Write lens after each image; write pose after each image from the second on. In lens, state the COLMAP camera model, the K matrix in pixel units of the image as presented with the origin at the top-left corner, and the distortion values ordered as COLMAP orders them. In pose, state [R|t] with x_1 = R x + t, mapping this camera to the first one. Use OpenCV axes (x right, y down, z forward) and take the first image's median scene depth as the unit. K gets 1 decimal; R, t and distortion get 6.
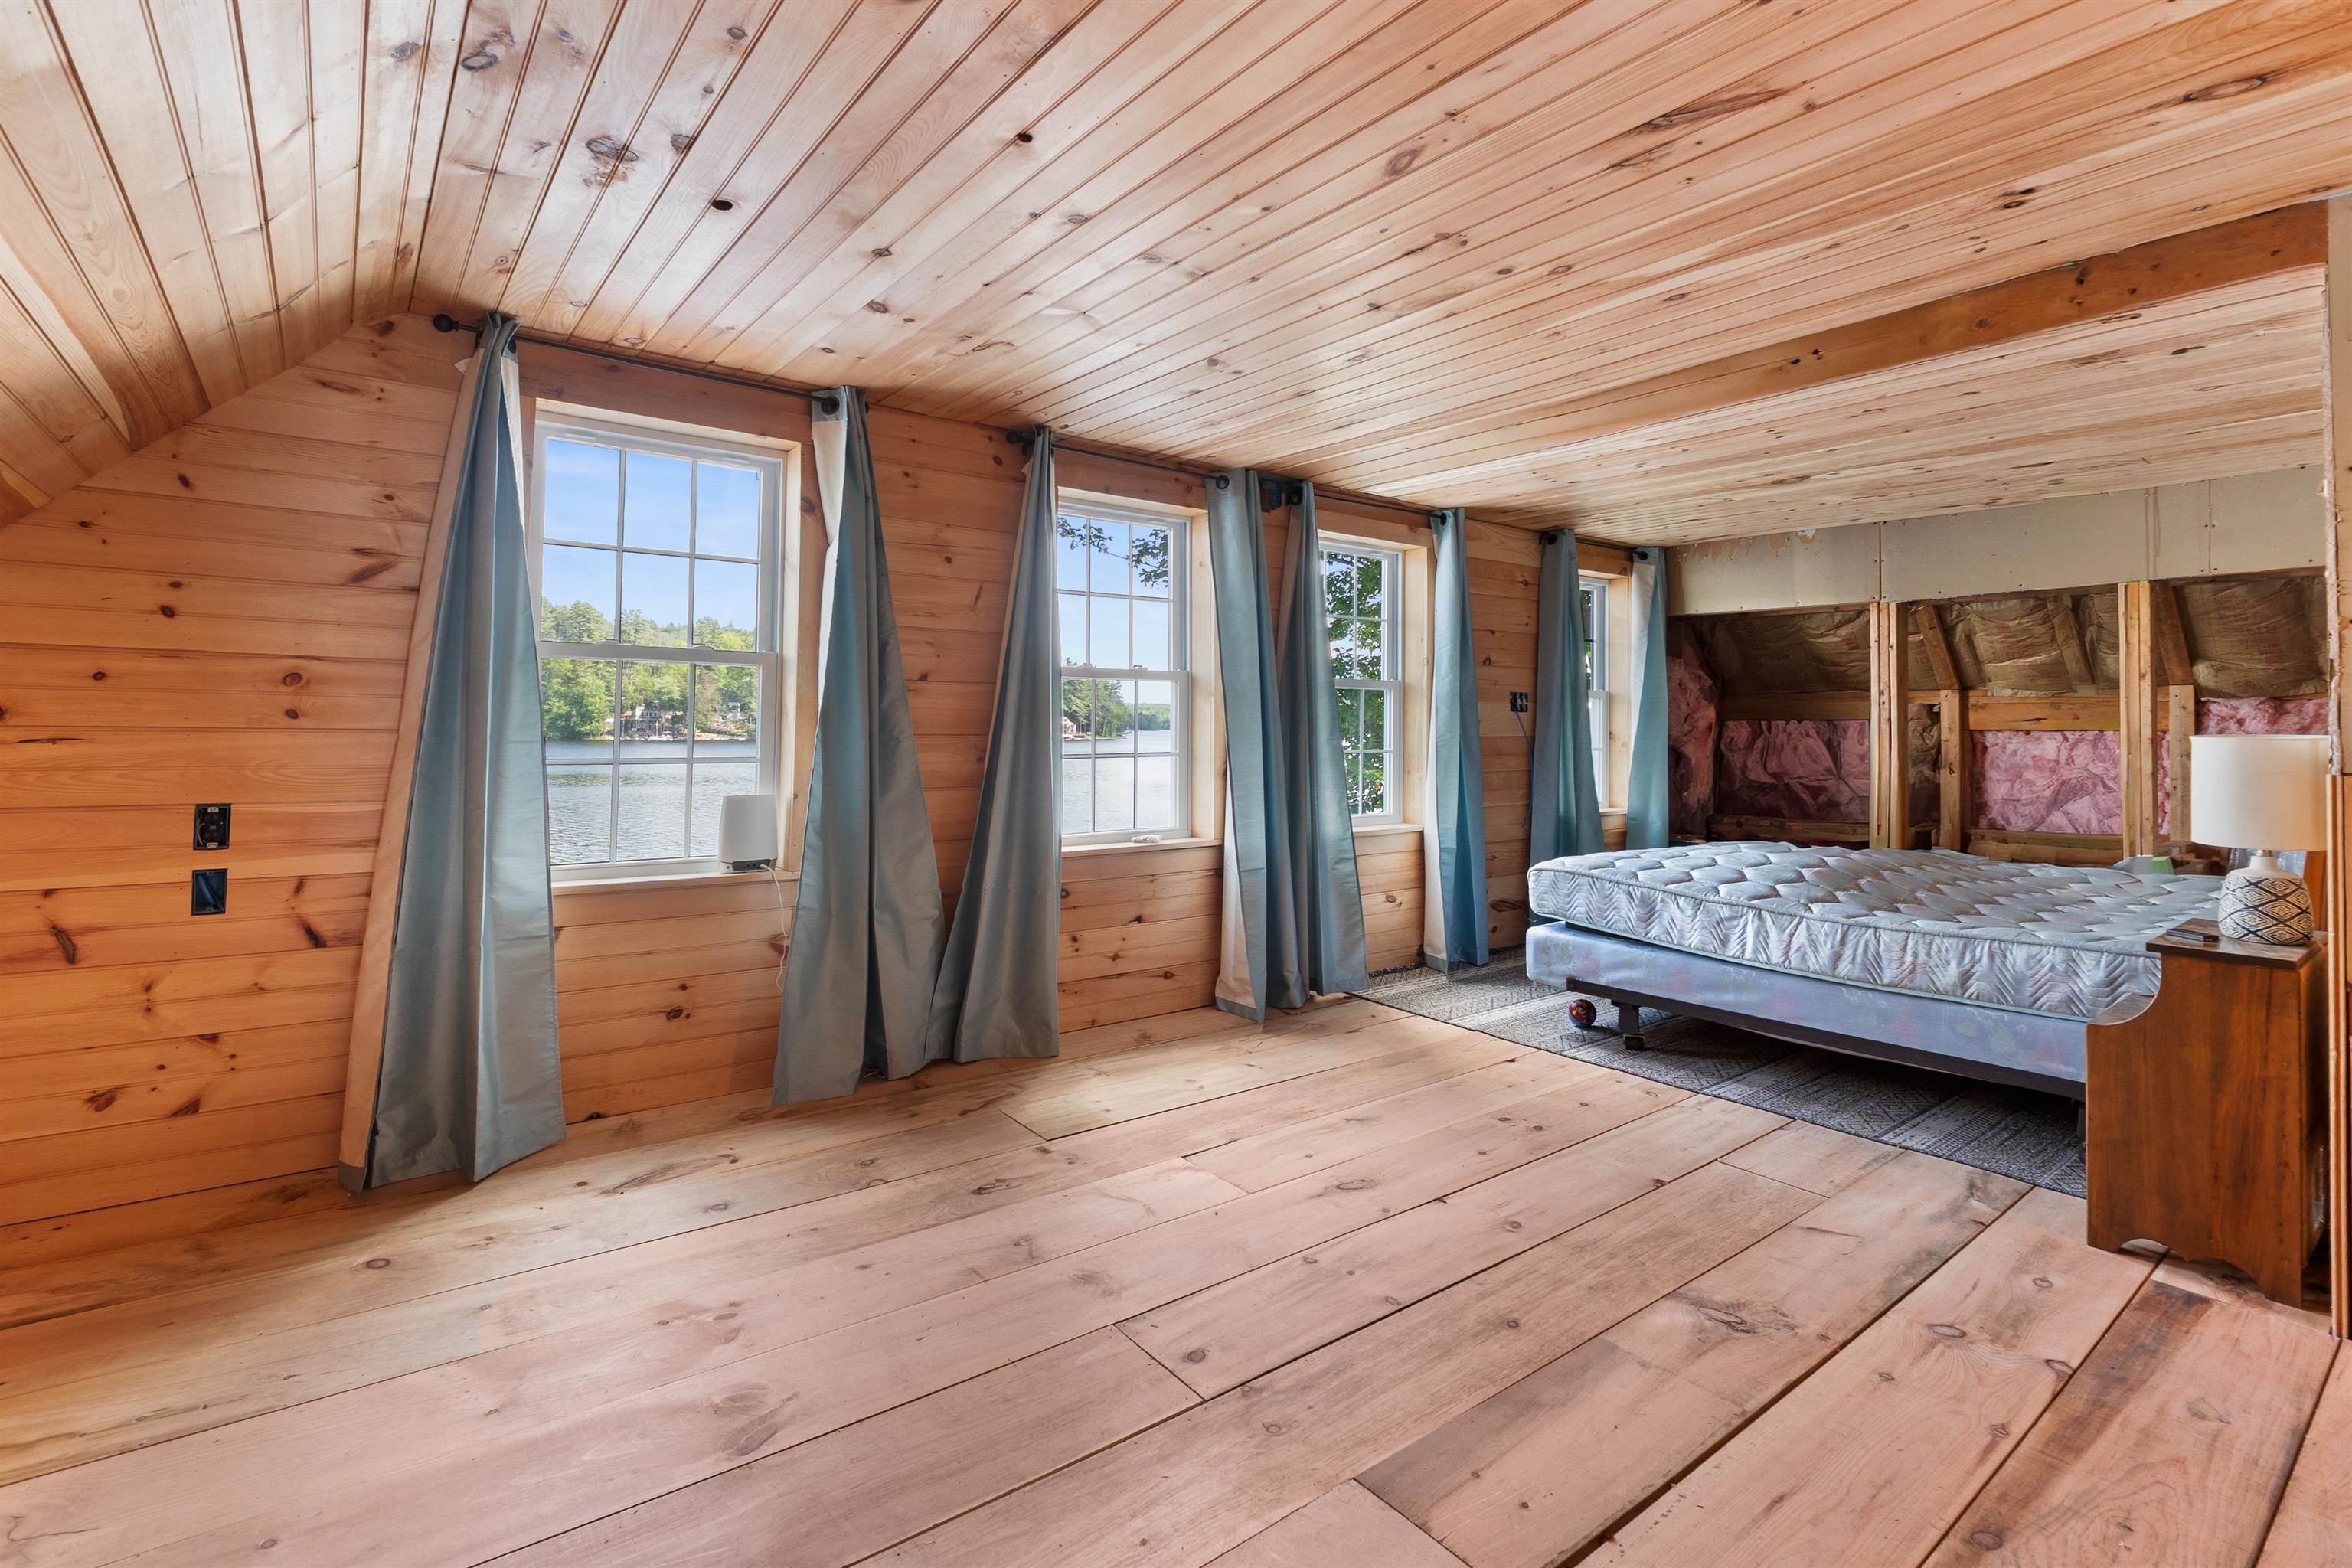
lens RADIAL K [[1075.2, 0, 1133.2], [0, 1075.2, 701.8], [0, 0, 1]] dist [-0.005655, 0.000996]
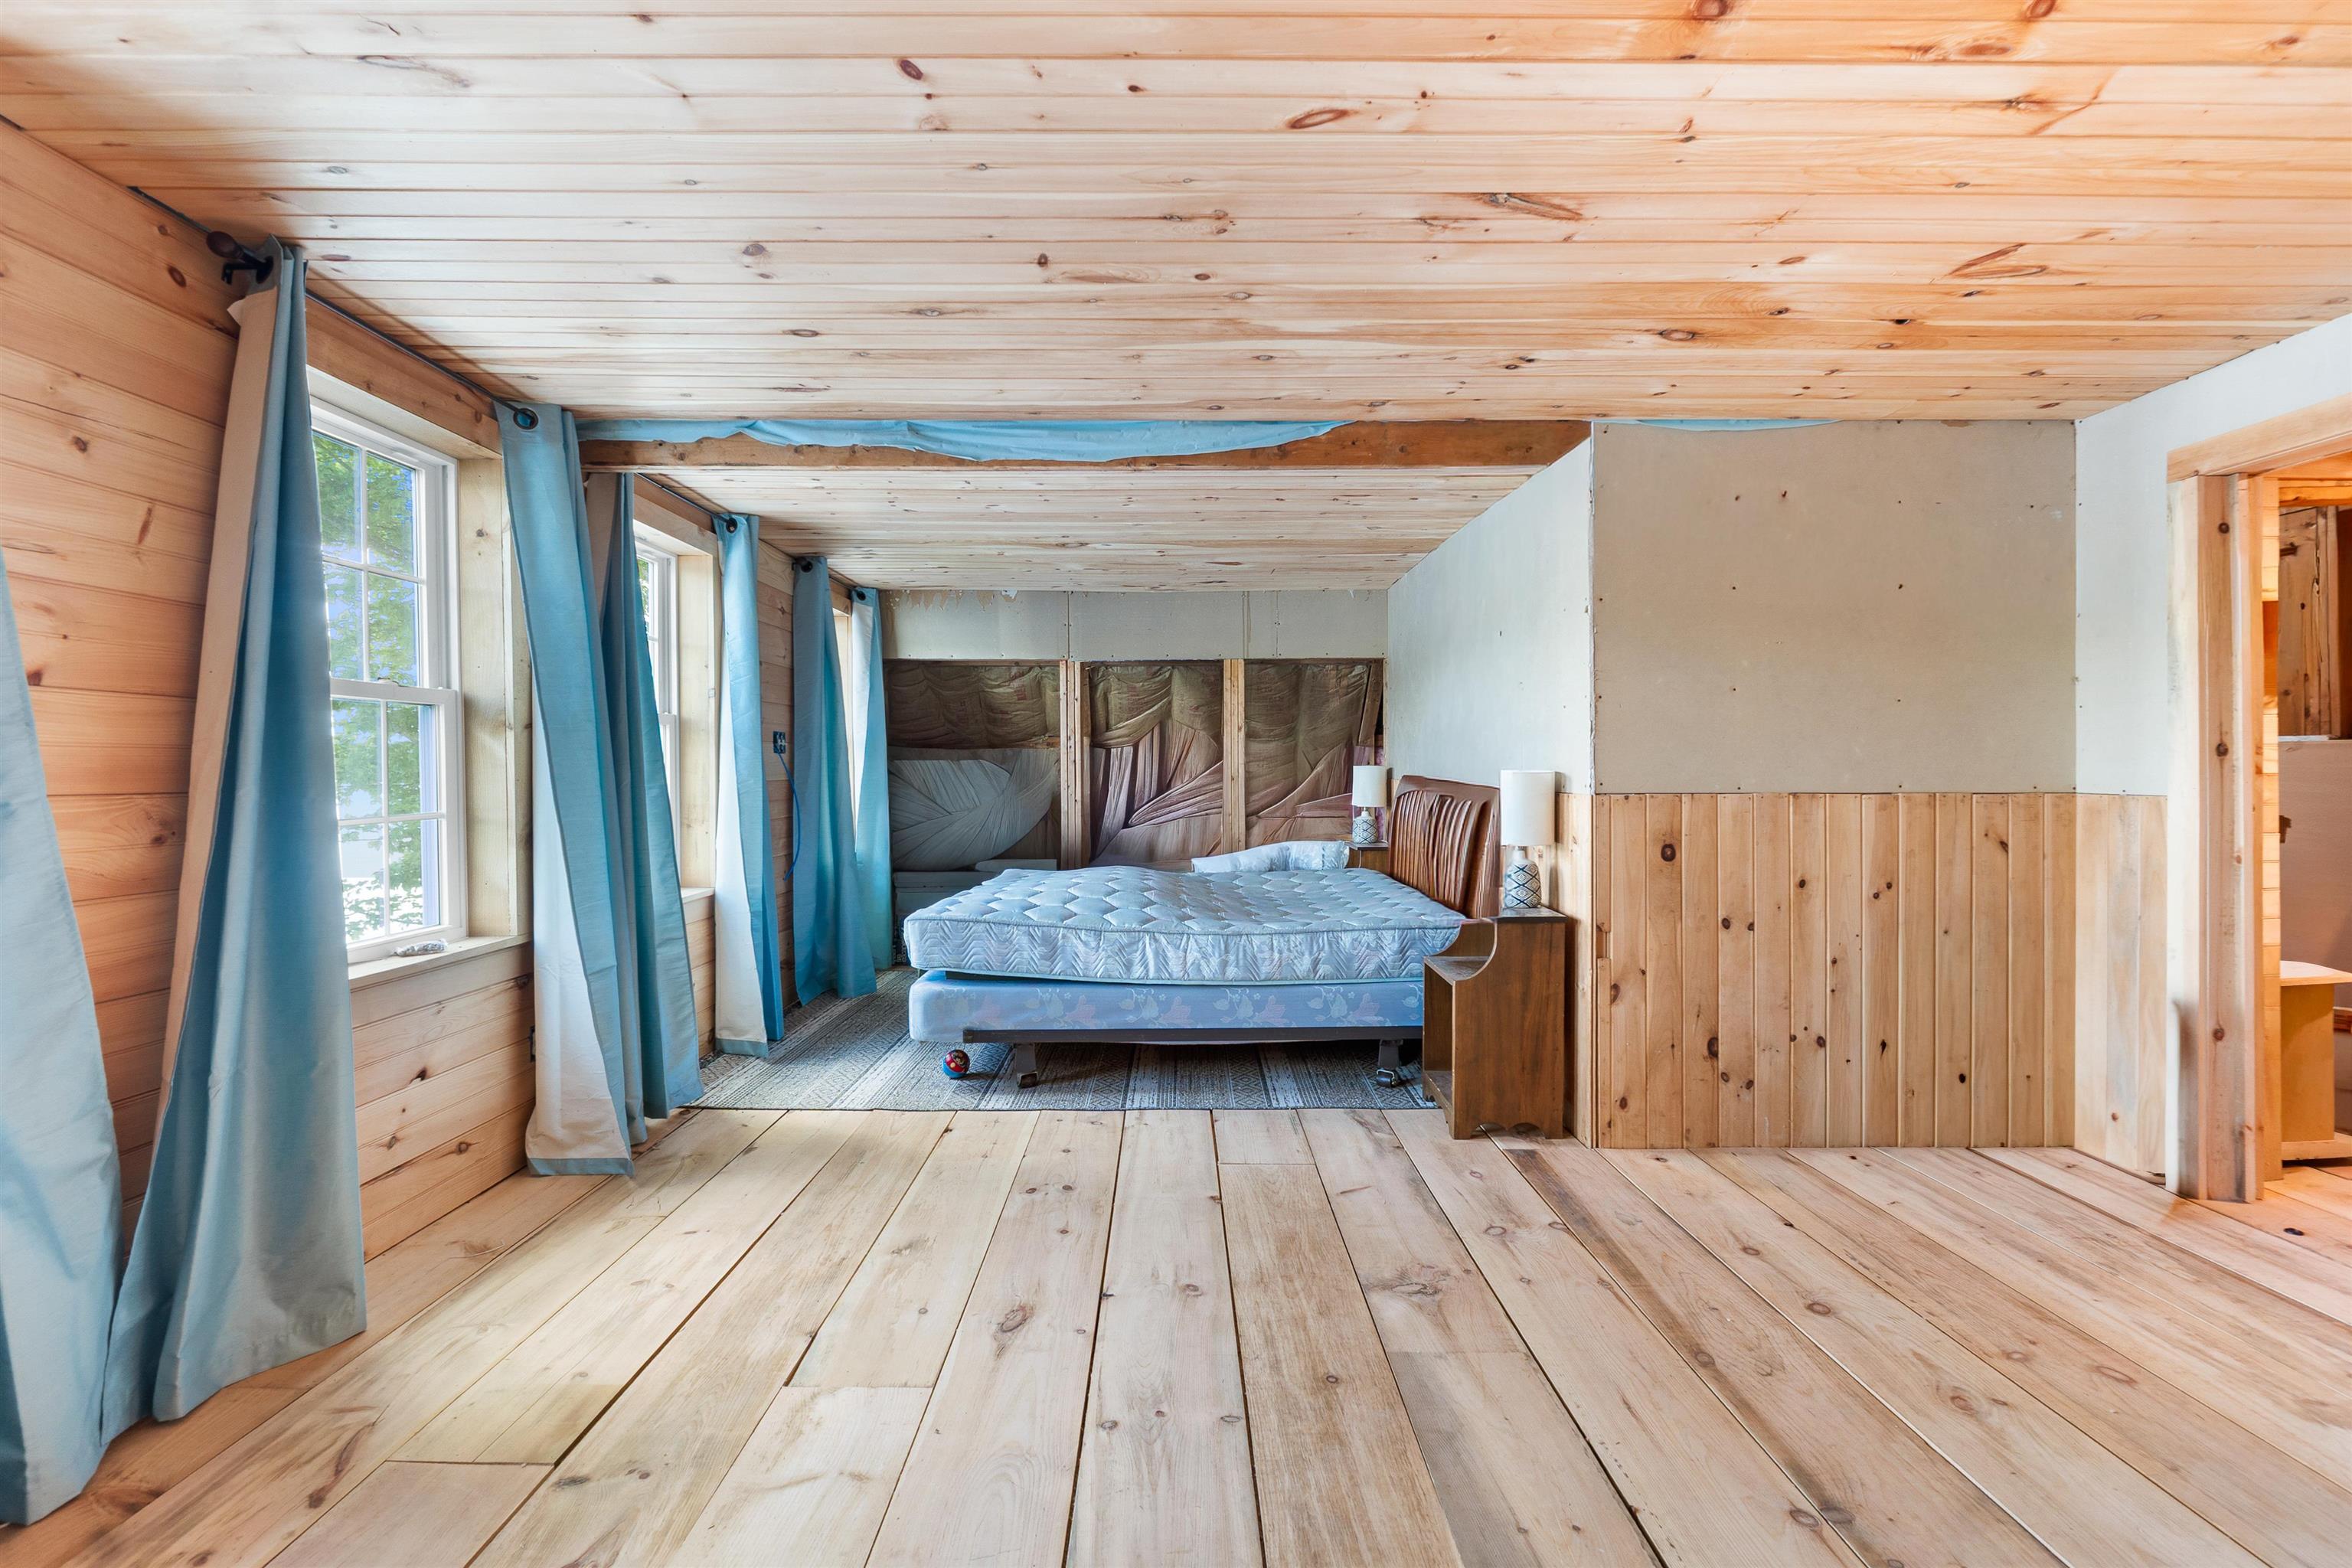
lens RADIAL K [[1091.7, 0, 1176.9], [0, 1091.7, 779.9], [0, 0, 1]] dist [-0.009033, 0.000522]
pose [[0.593342, -0.016301, 0.804785, -0.340662], [-0.009629, 0.999580, 0.027346, 0.006308], [-0.804893, -0.023975, 0.592936, 0.355039]]
